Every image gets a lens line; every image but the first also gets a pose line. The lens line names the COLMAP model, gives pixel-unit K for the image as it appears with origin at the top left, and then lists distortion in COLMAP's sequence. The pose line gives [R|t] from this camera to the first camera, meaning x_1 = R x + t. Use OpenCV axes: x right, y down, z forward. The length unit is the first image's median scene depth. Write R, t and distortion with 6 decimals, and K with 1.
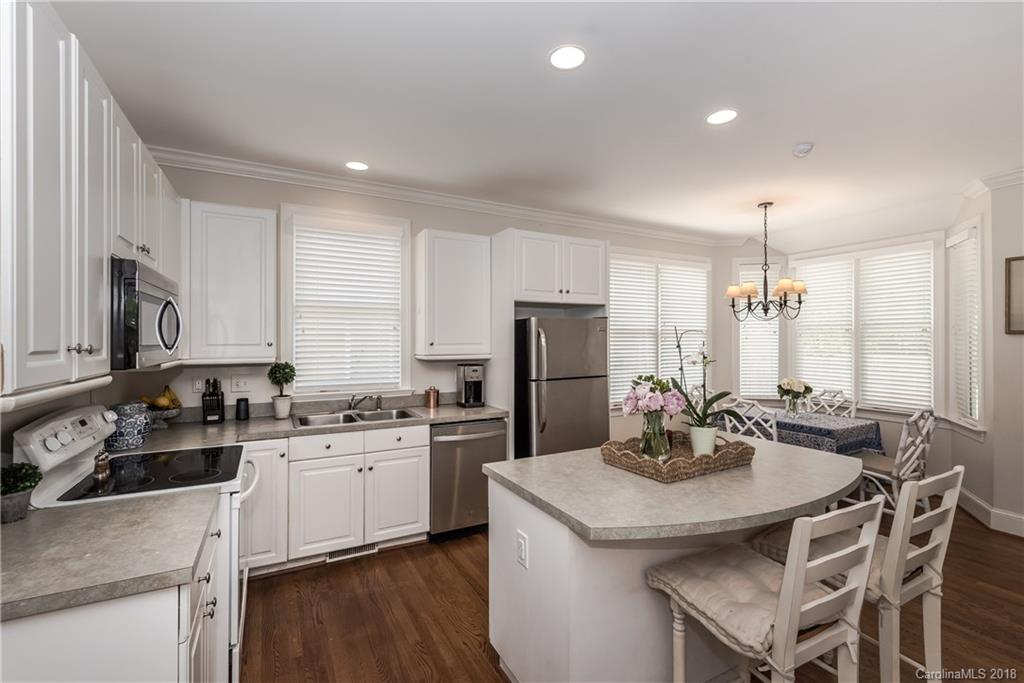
lens RADIAL K [[446.7, 0, 514.2], [0, 446.7, 339.9], [0, 0, 1]] dist [0.006017, 0.000096]
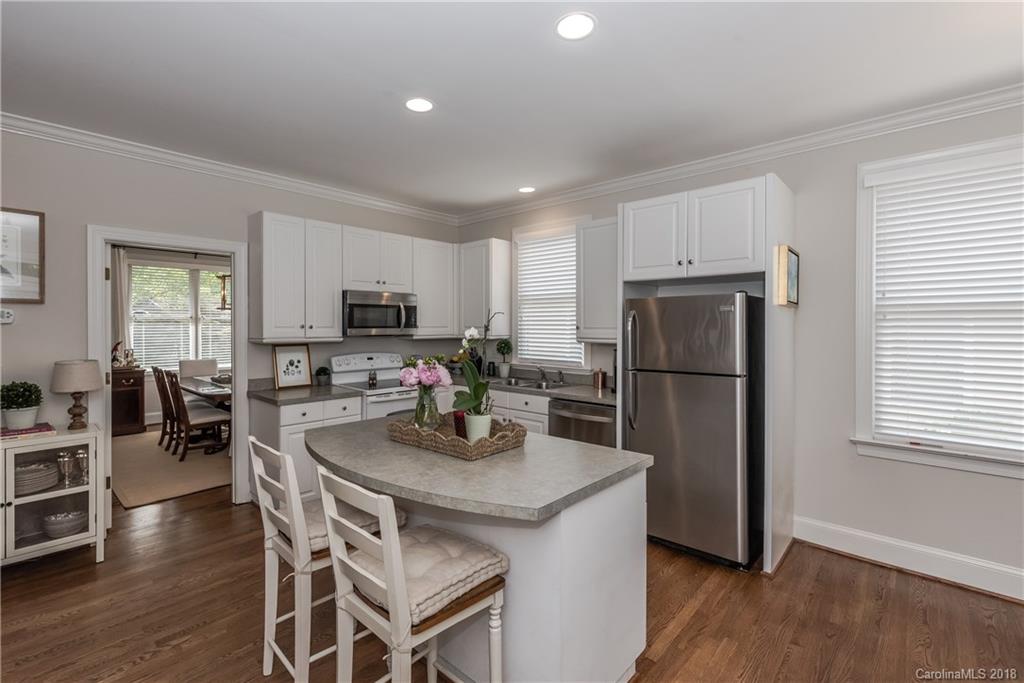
lens RADIAL K [[446.7, 0, 504.4], [0, 446.7, 333.6], [0, 0, 1]] dist [0.006017, 0.000096]
pose [[0.336331, 0.011811, -0.941670, 0.781703], [-0.008012, 0.999921, 0.009680, 0.015395], [0.941710, 0.004289, 0.336399, 0.463592]]
